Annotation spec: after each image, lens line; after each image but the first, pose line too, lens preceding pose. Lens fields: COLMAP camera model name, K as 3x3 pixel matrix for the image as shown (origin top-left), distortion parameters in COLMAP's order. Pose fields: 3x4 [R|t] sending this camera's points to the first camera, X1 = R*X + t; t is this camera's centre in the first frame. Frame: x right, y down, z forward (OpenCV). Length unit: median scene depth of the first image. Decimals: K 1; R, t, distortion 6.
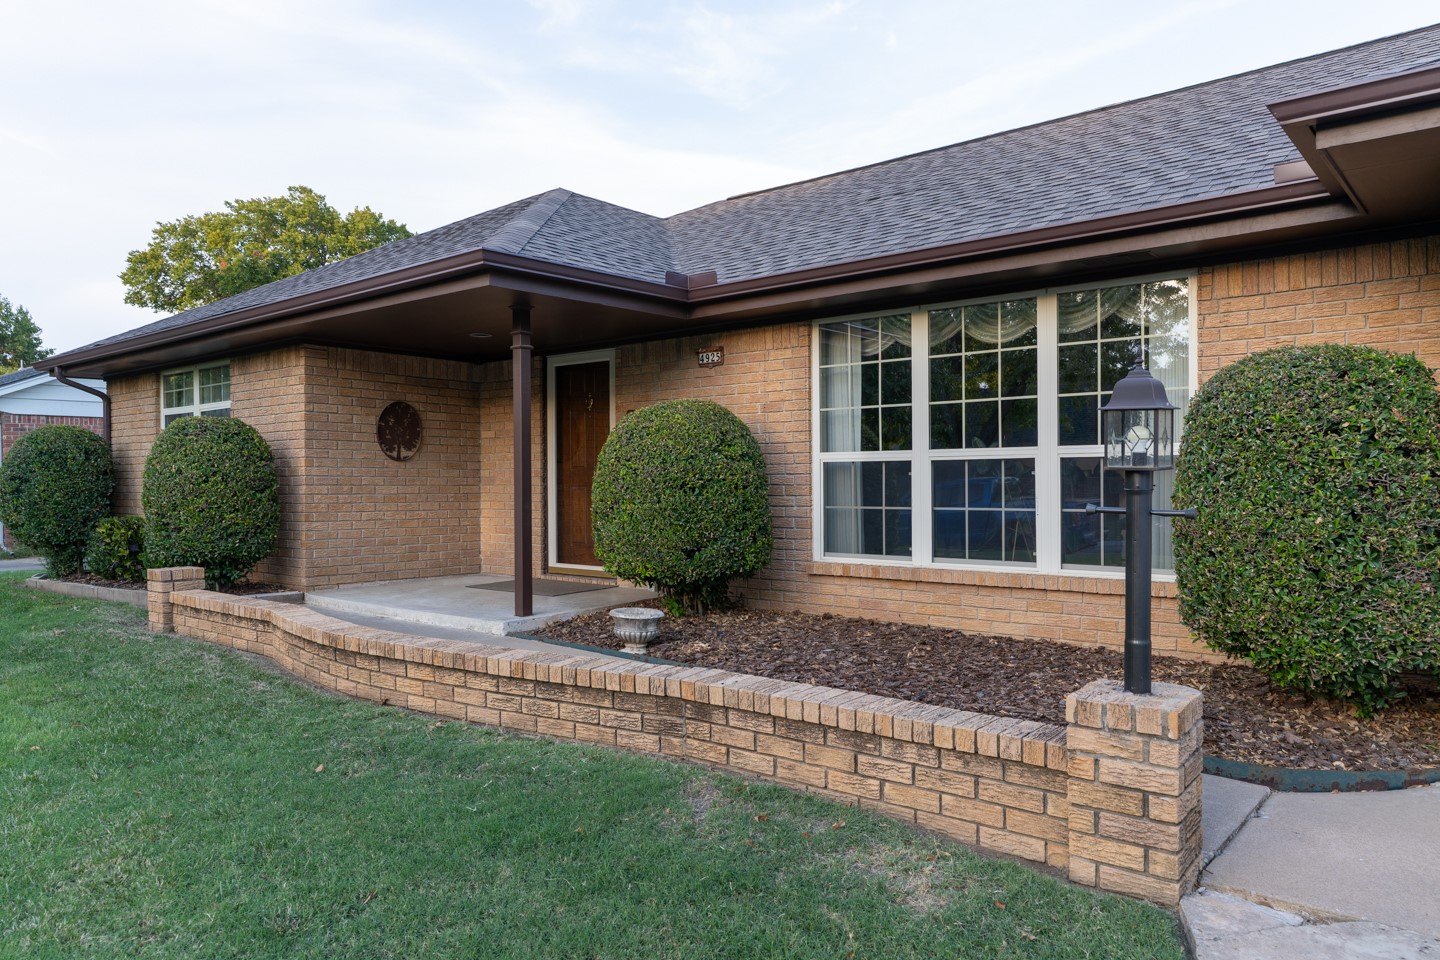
lens RADIAL K [[1002.4, 0, 720.0], [0, 1002.4, 480.0], [0, 0, 1]] dist [0.001556, 0.000304]
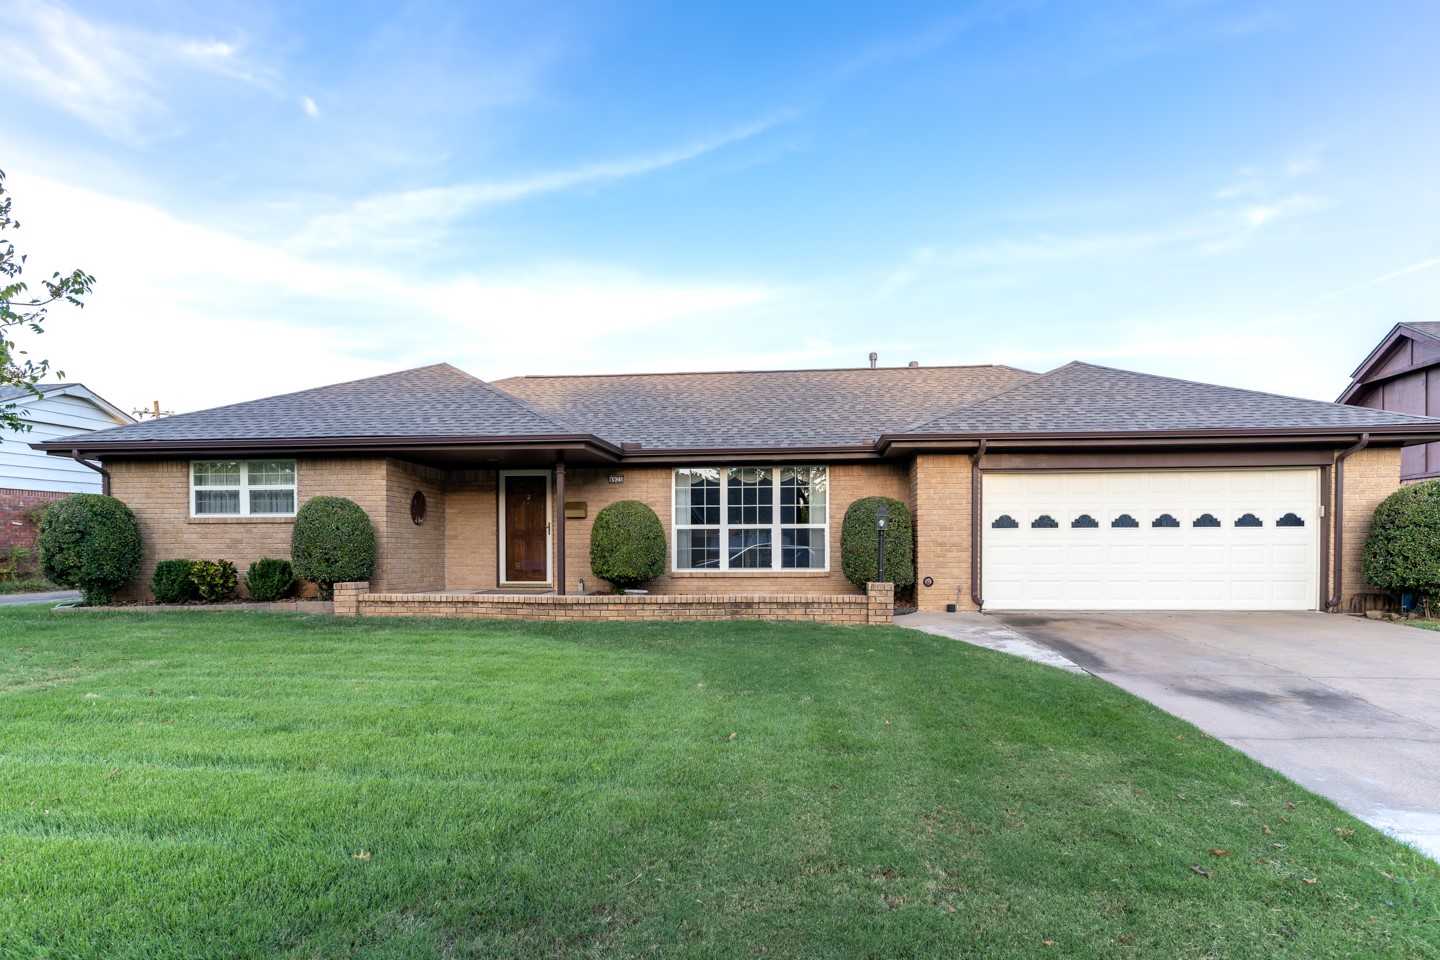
lens RADIAL K [[775.7, 0, 758.0], [0, 775.7, 544.1], [0, 0, 1]] dist [0.000703, 0.000318]
pose [[0.810178, 0.005346, 0.586159, -0.852901], [-0.000549, 0.999965, -0.008361, 0.034424], [-0.586183, 0.006453, 0.810153, -0.598741]]
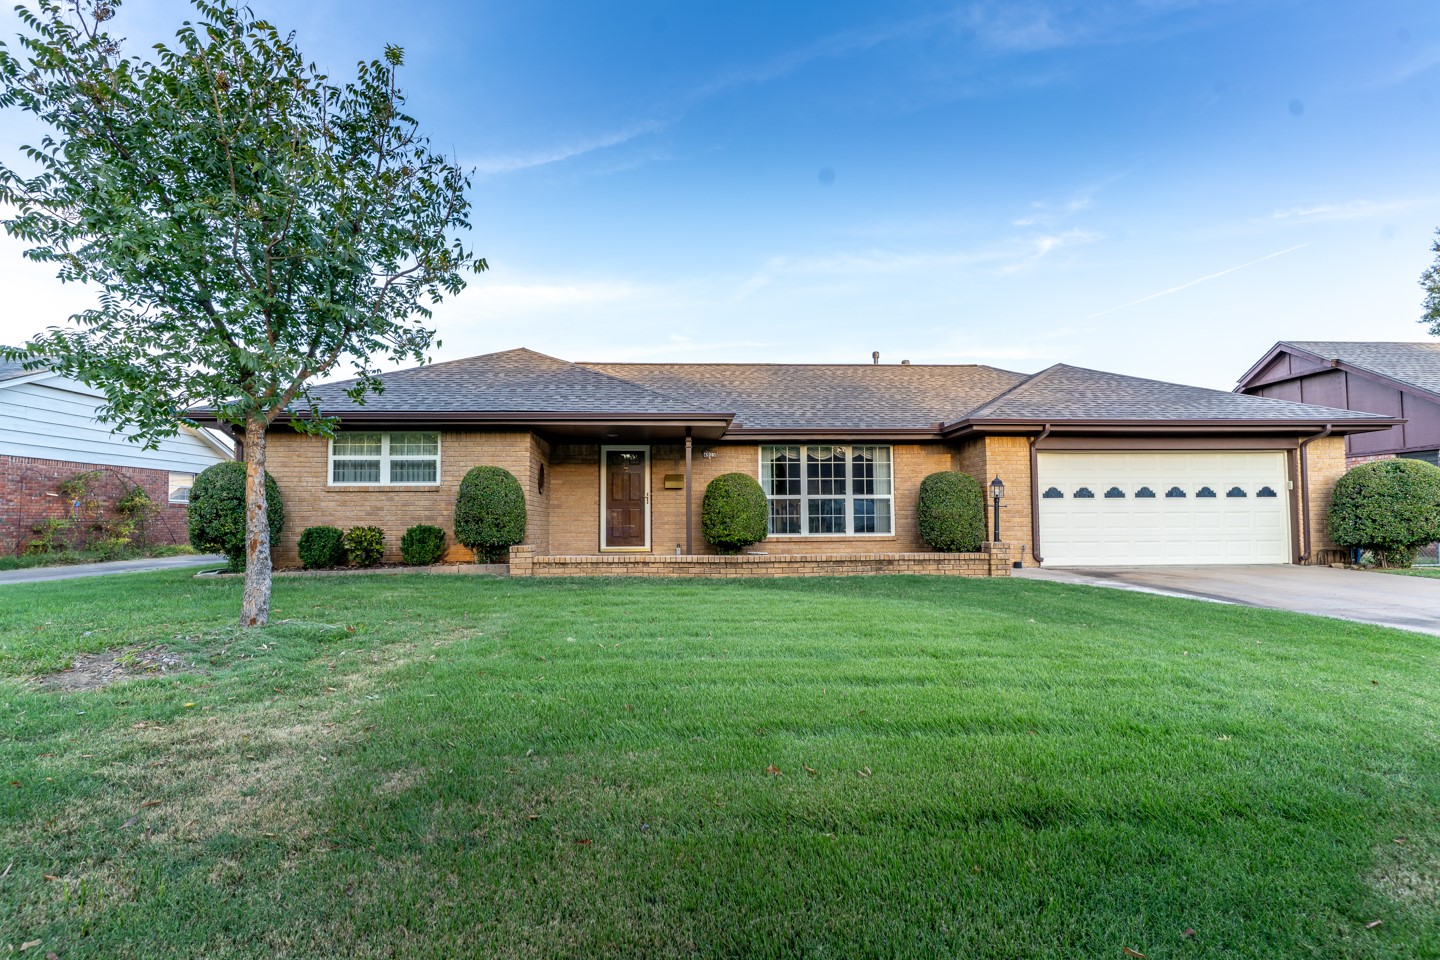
lens RADIAL K [[699.0, 0, 720.0], [0, 699.0, 480.0], [0, 0, 1]] dist [0.008995, 0.000308]
pose [[0.715252, 0.044999, 0.697416, -1.348243], [0.003222, 0.997702, -0.067678, 0.060160], [-0.698859, 0.050654, 0.713464, -0.243595]]
